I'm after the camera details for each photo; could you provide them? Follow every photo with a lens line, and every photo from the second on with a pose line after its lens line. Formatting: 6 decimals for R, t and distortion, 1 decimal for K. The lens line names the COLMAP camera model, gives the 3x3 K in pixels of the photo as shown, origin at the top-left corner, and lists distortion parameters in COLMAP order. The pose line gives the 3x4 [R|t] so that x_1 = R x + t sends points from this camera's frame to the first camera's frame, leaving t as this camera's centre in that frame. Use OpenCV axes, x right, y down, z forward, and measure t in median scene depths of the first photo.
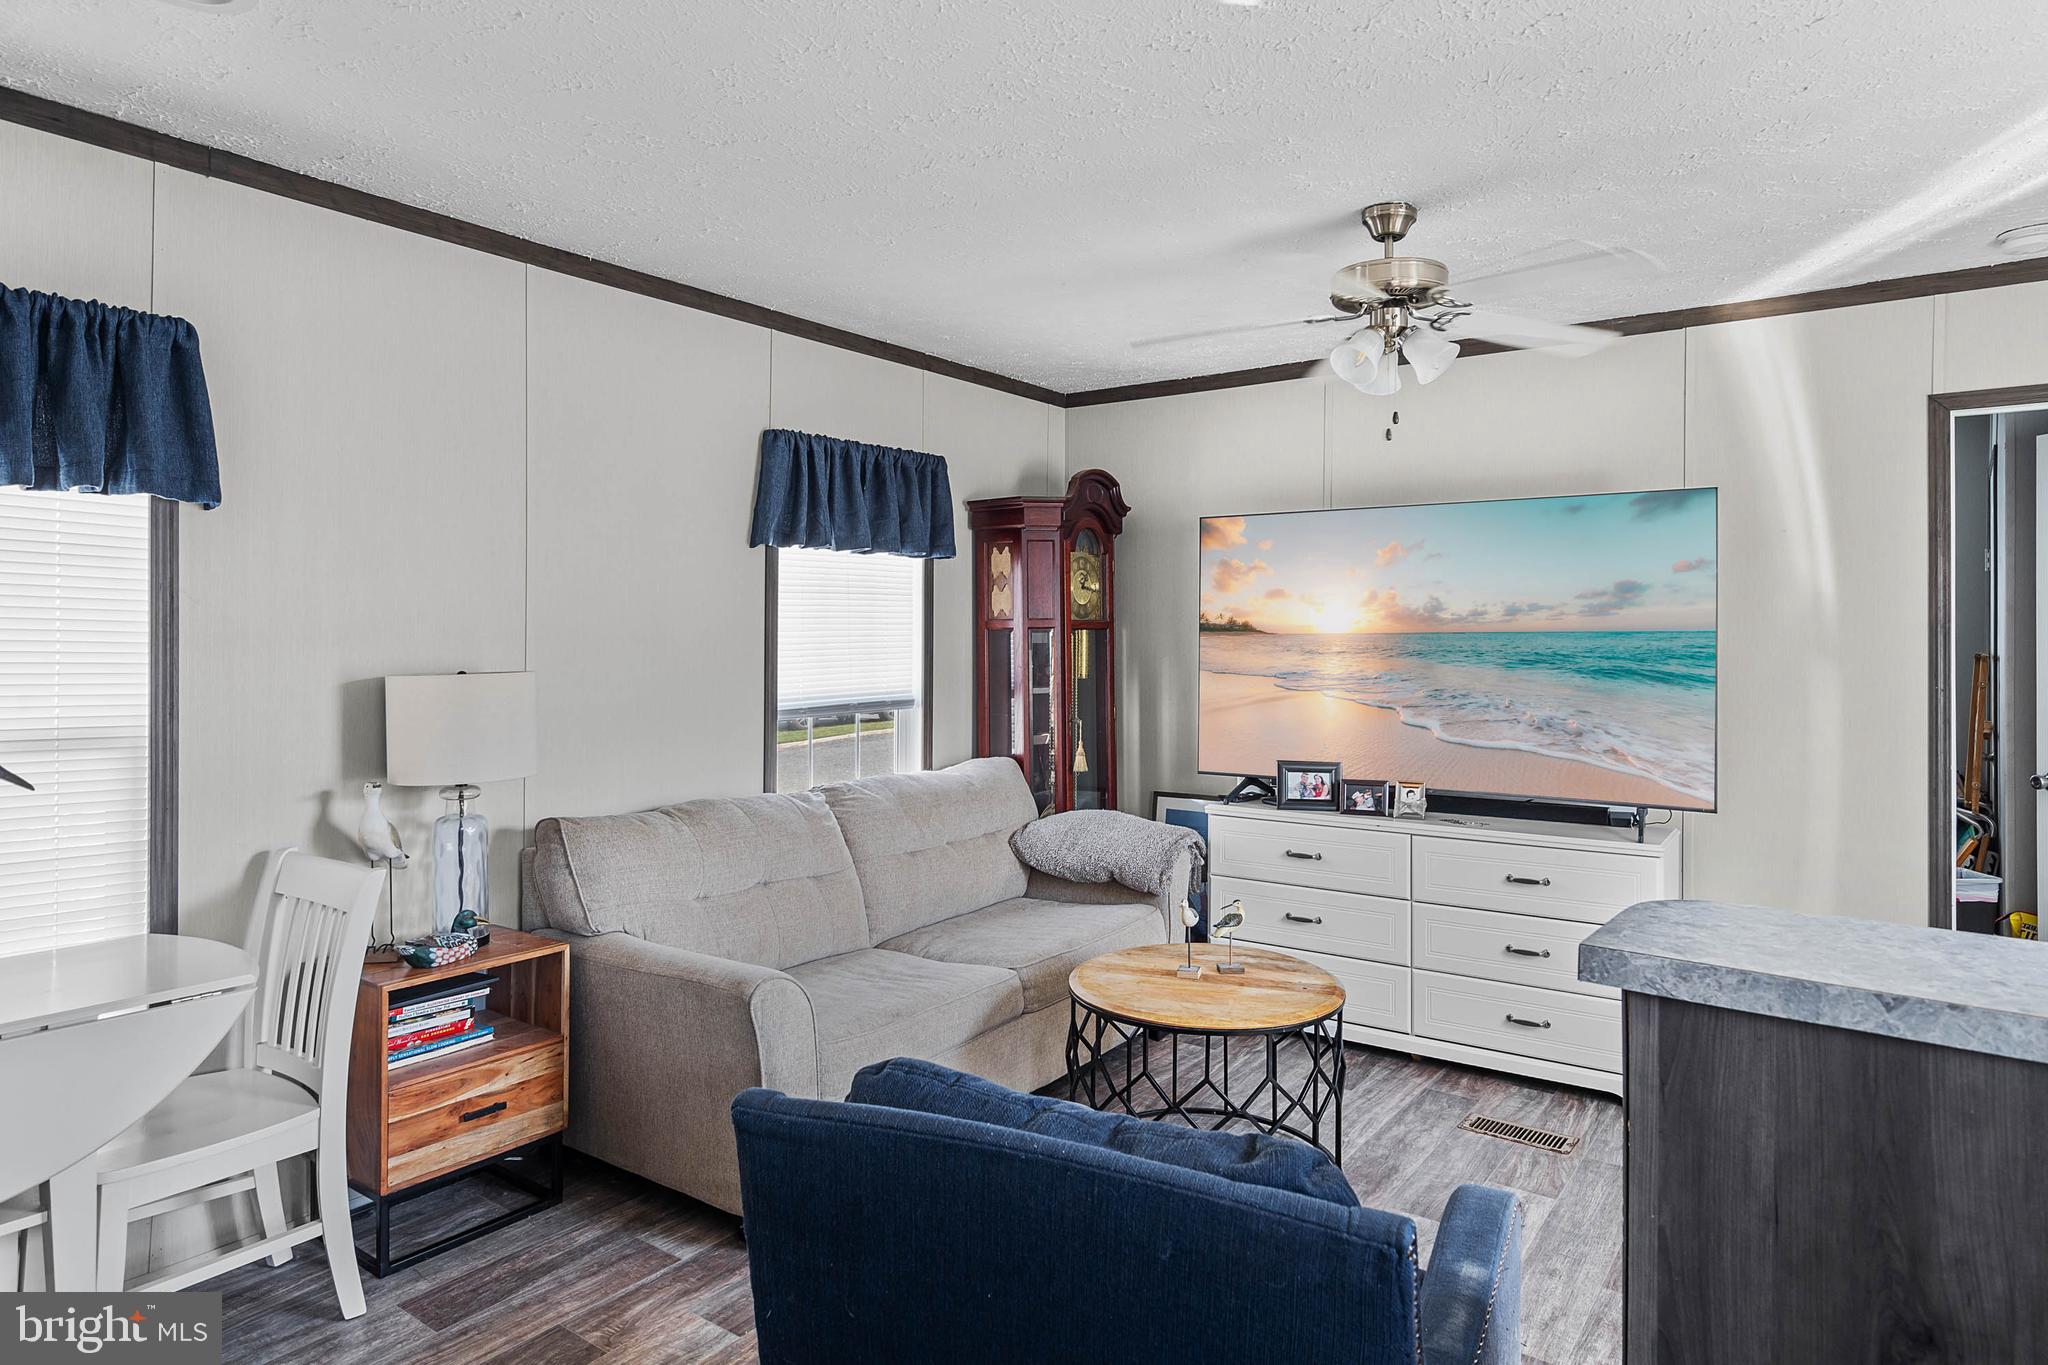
lens RADIAL K [[1184.7, 0, 1026.8], [0, 1184.7, 668.5], [0, 0, 1]] dist [-0.029827, 0.009521]
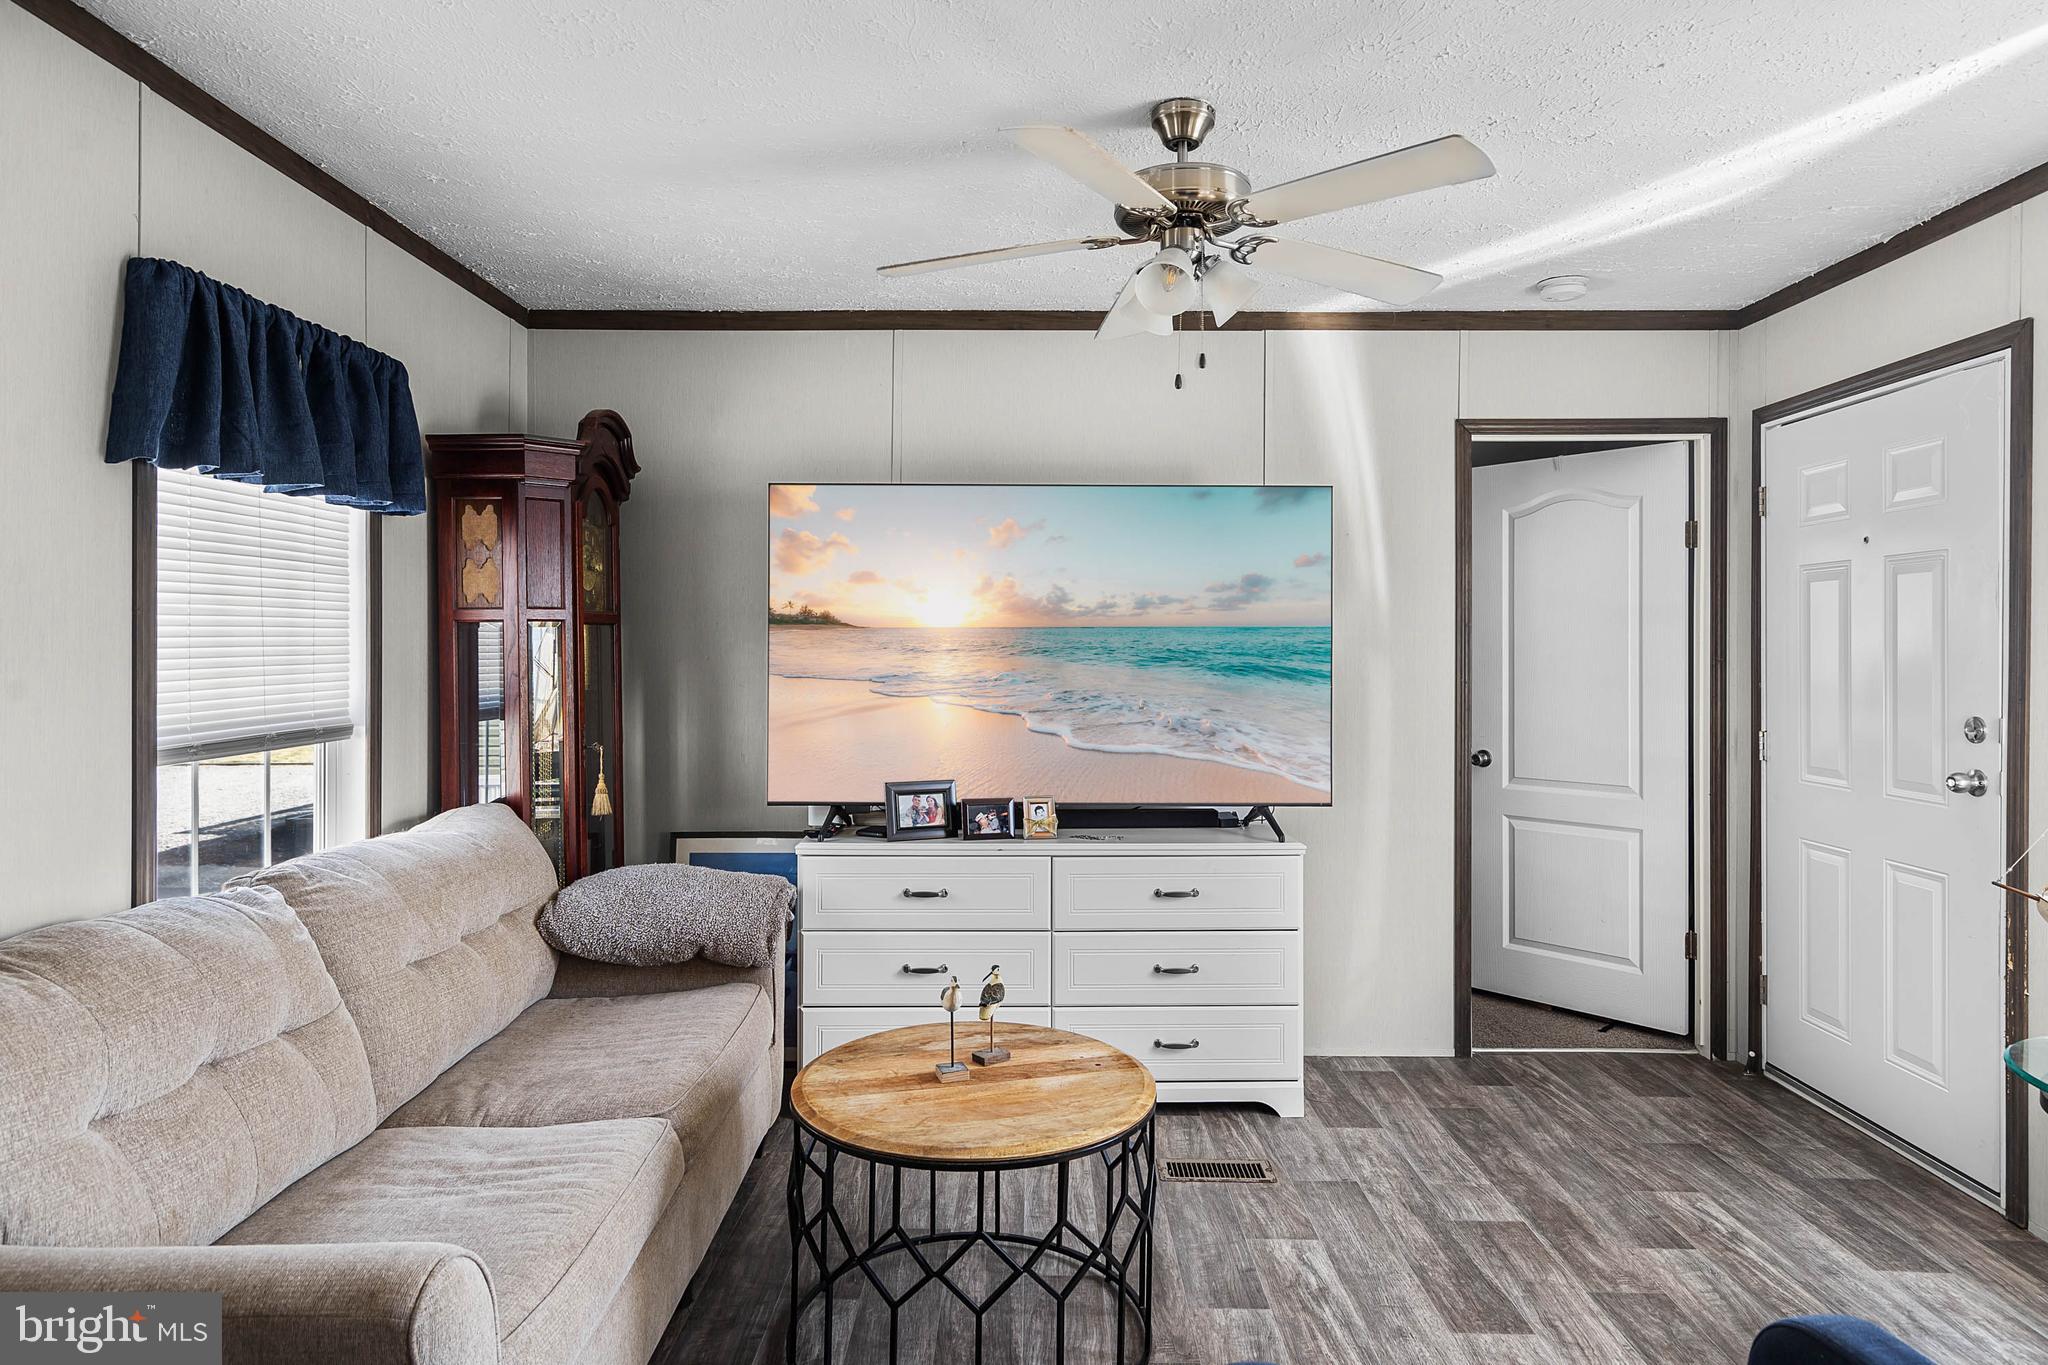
lens RADIAL K [[1184.7, 0, 1033.3], [0, 1184.7, 672.4], [0, 0, 1]] dist [-0.029827, 0.009521]
pose [[0.807164, -0.010907, 0.590226, -0.201812], [0.016644, 0.999852, -0.004285, 0.007070], [-0.590092, 0.013282, 0.807227, 0.288391]]
